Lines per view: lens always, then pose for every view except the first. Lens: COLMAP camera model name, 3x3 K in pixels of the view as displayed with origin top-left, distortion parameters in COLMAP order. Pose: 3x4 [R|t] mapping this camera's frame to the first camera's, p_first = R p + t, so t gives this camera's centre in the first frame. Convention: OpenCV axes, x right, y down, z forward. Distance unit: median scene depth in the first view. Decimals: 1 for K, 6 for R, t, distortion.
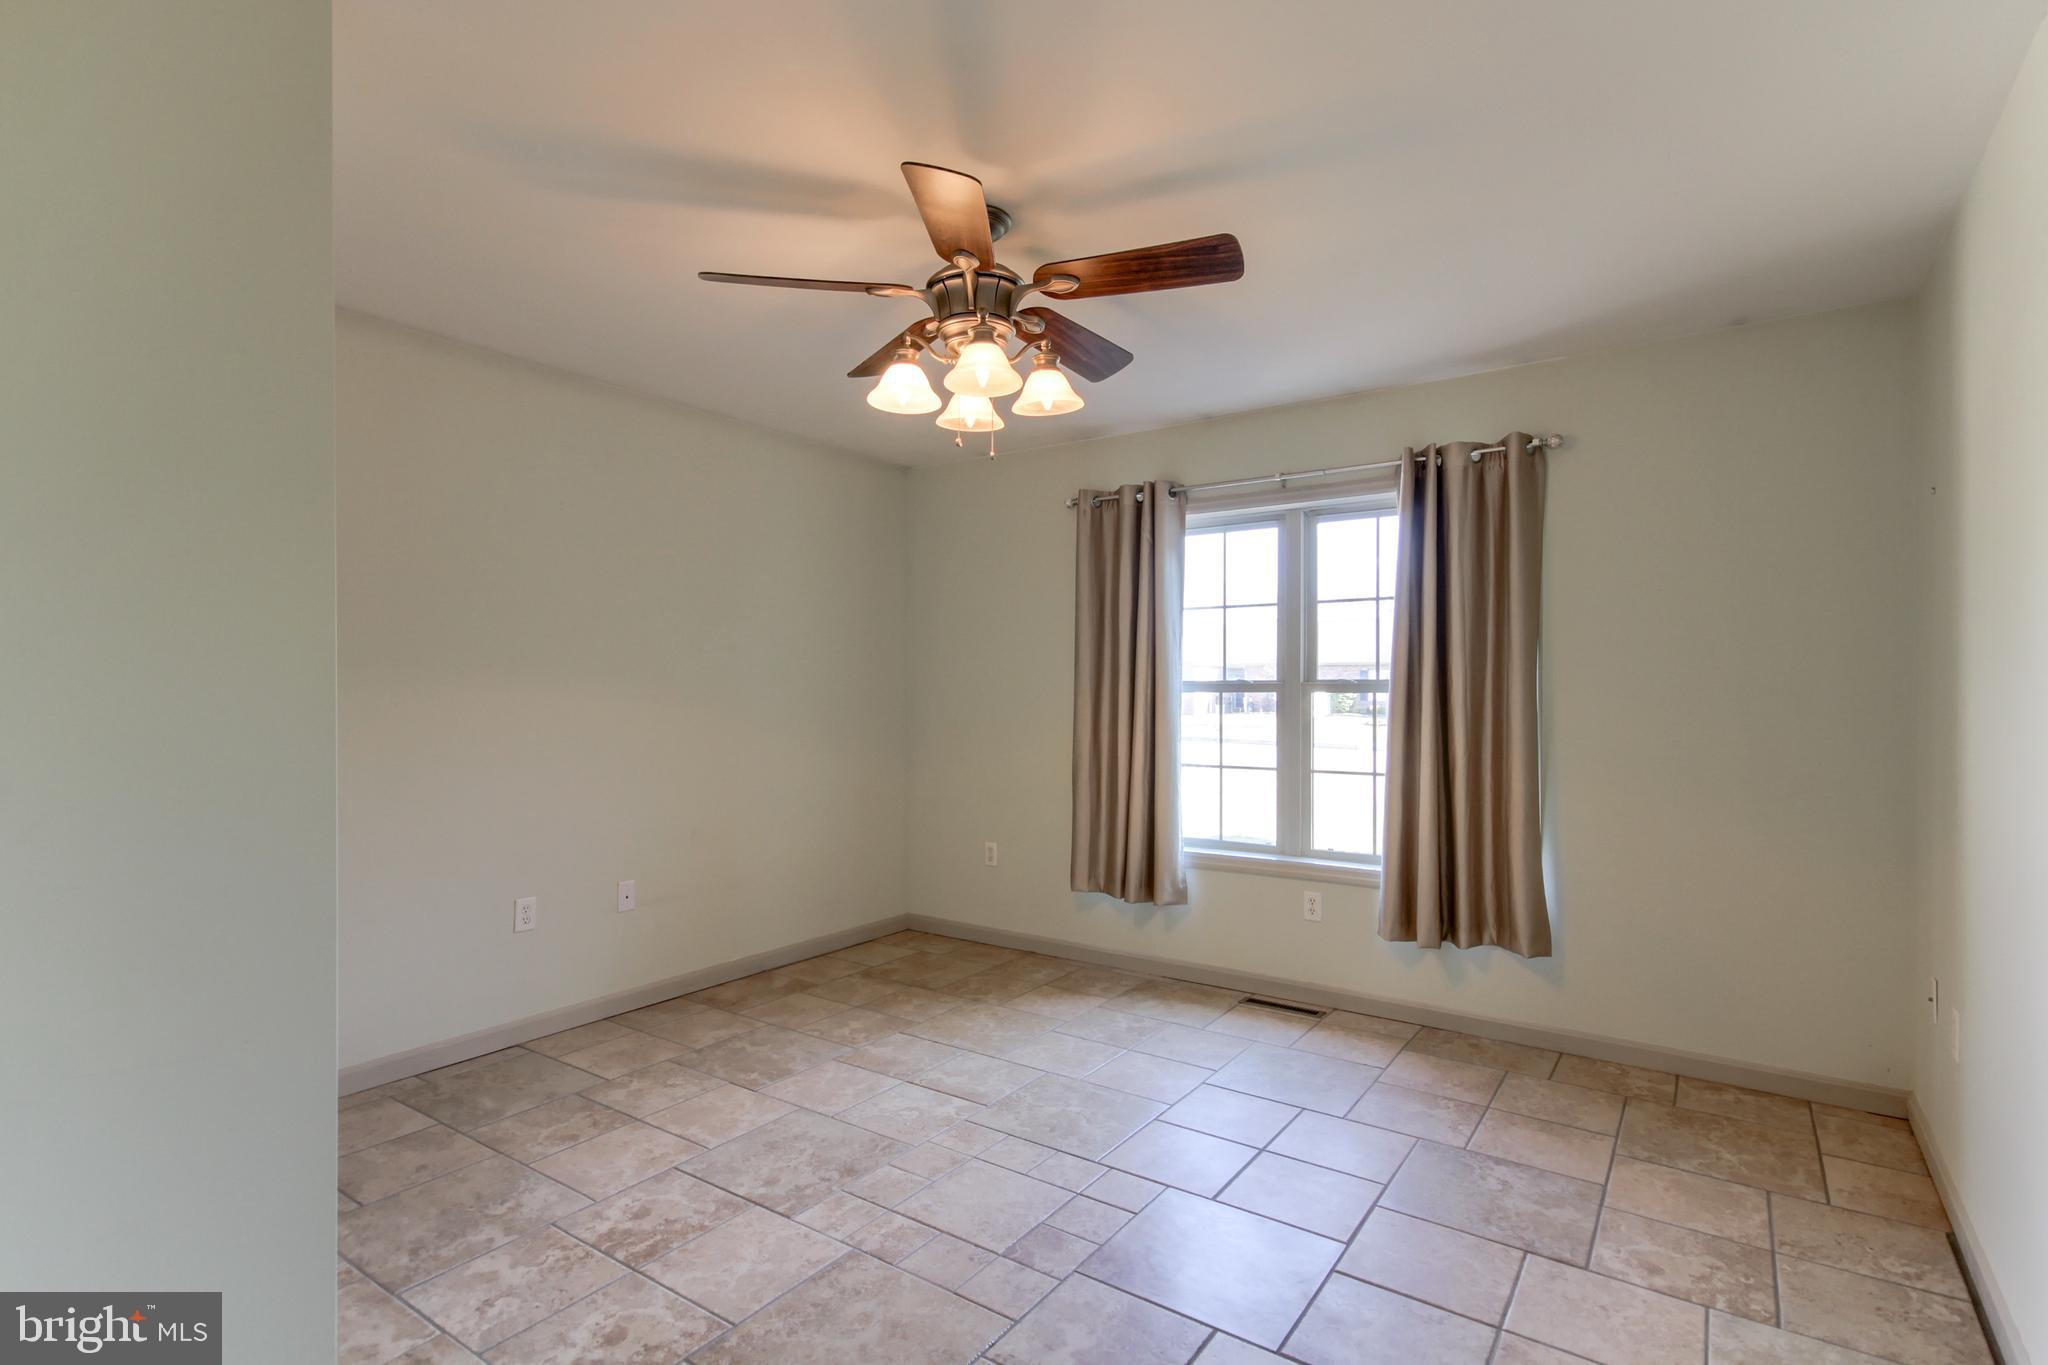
lens RADIAL K [[933.8, 0, 1018.8], [0, 933.8, 695.1], [0, 0, 1]] dist [0.001549, -0.000327]
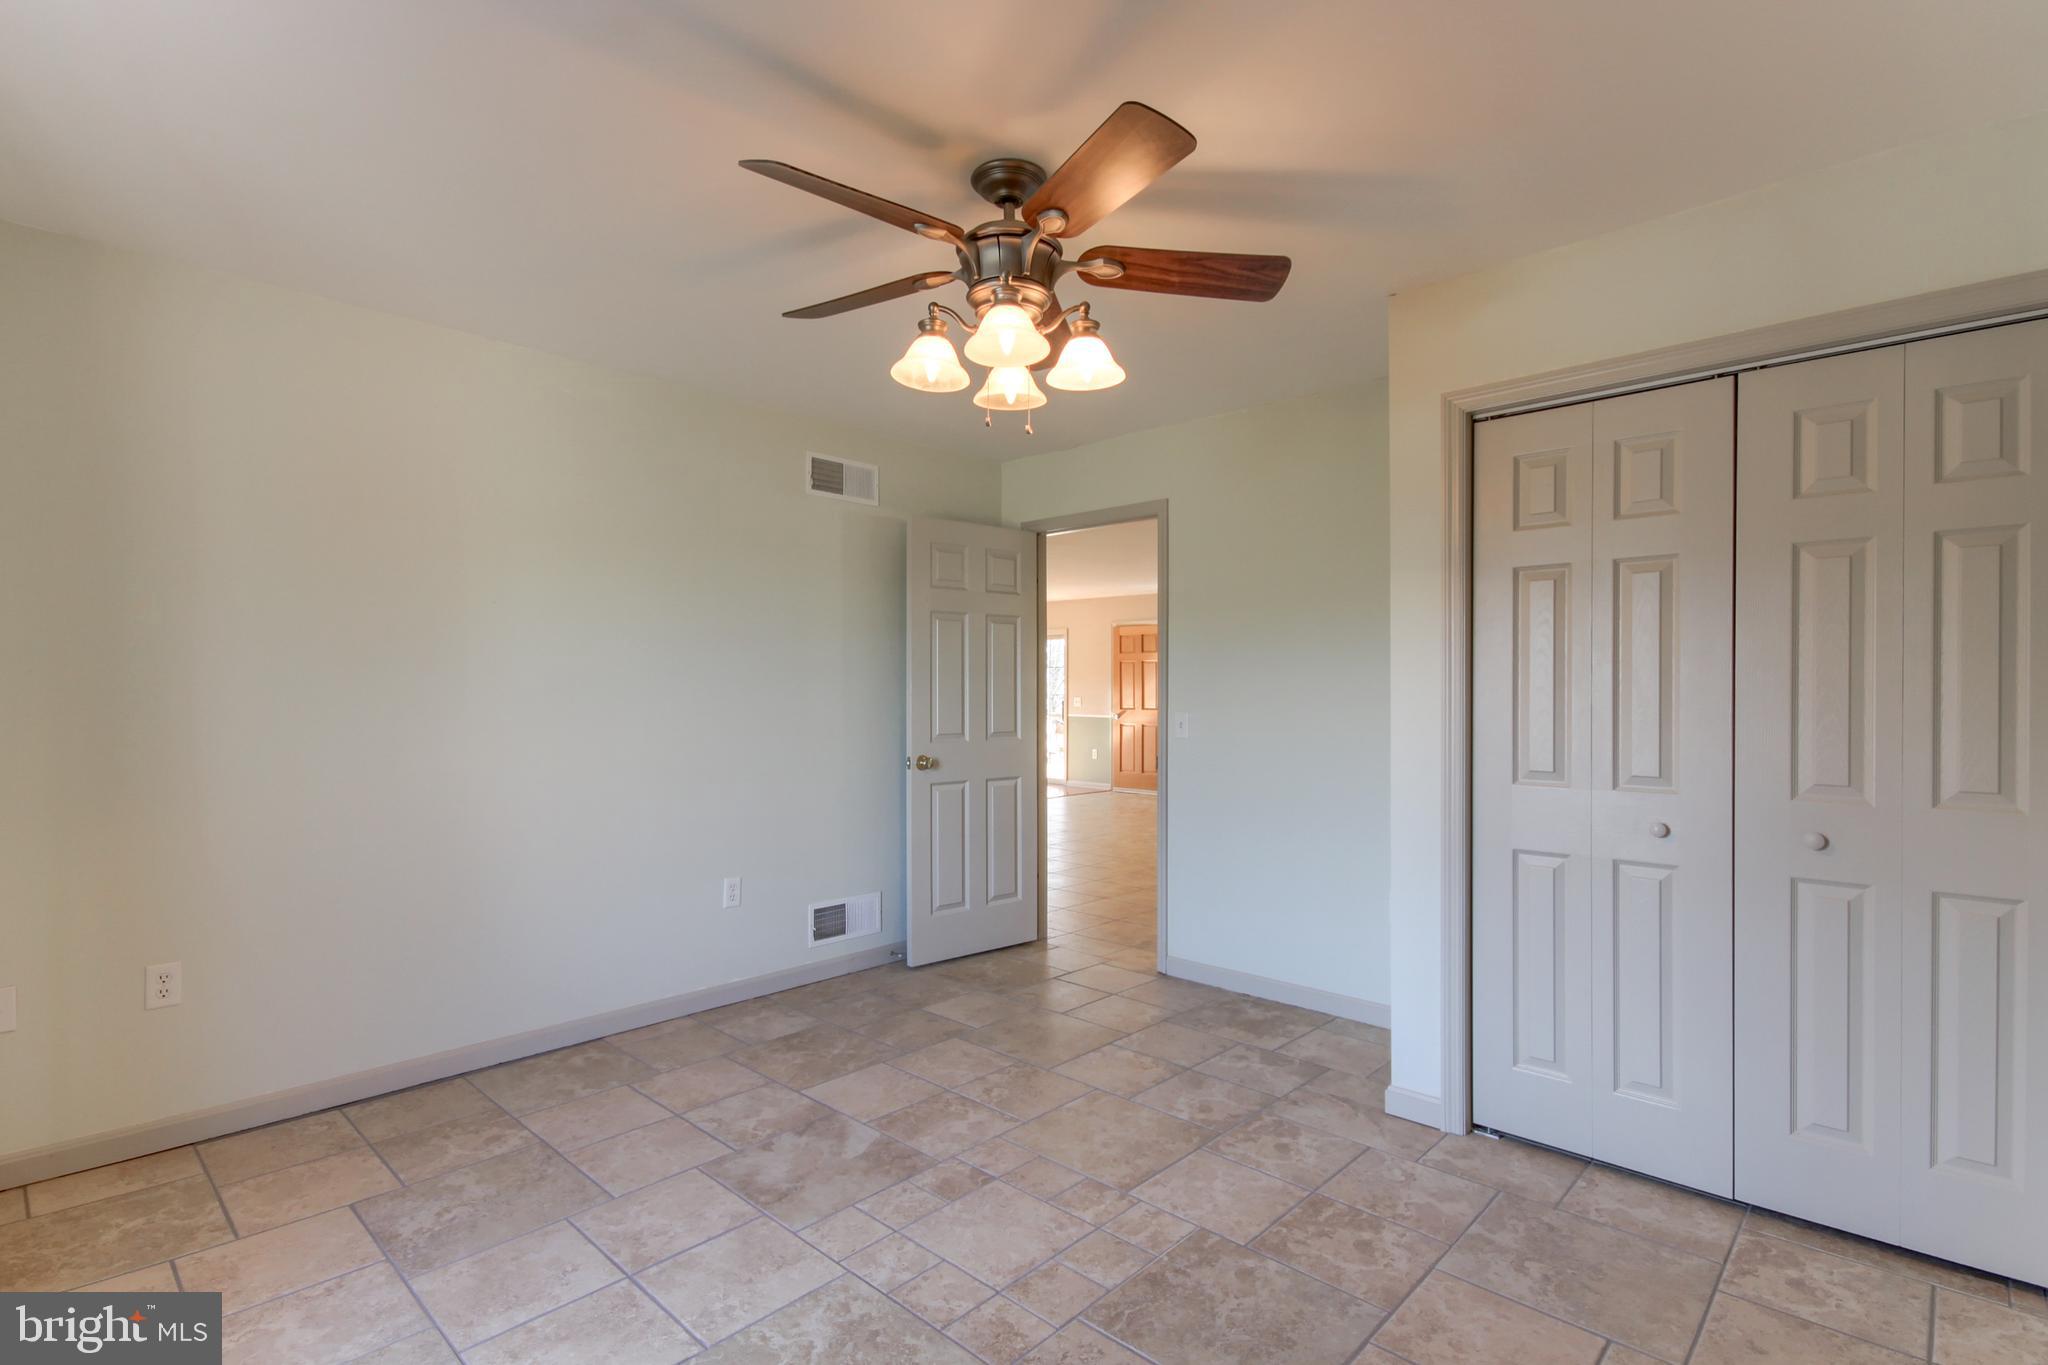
lens RADIAL K [[965.9, 0, 1031.0], [0, 965.9, 694.3], [0, 0, 1]] dist [0.002027, 0.000021]
pose [[-0.991079, -0.004057, 0.133215, -0.201282], [-0.002744, 0.999946, 0.010038, -0.006208], [-0.133248, 0.009582, -0.991036, 2.008771]]
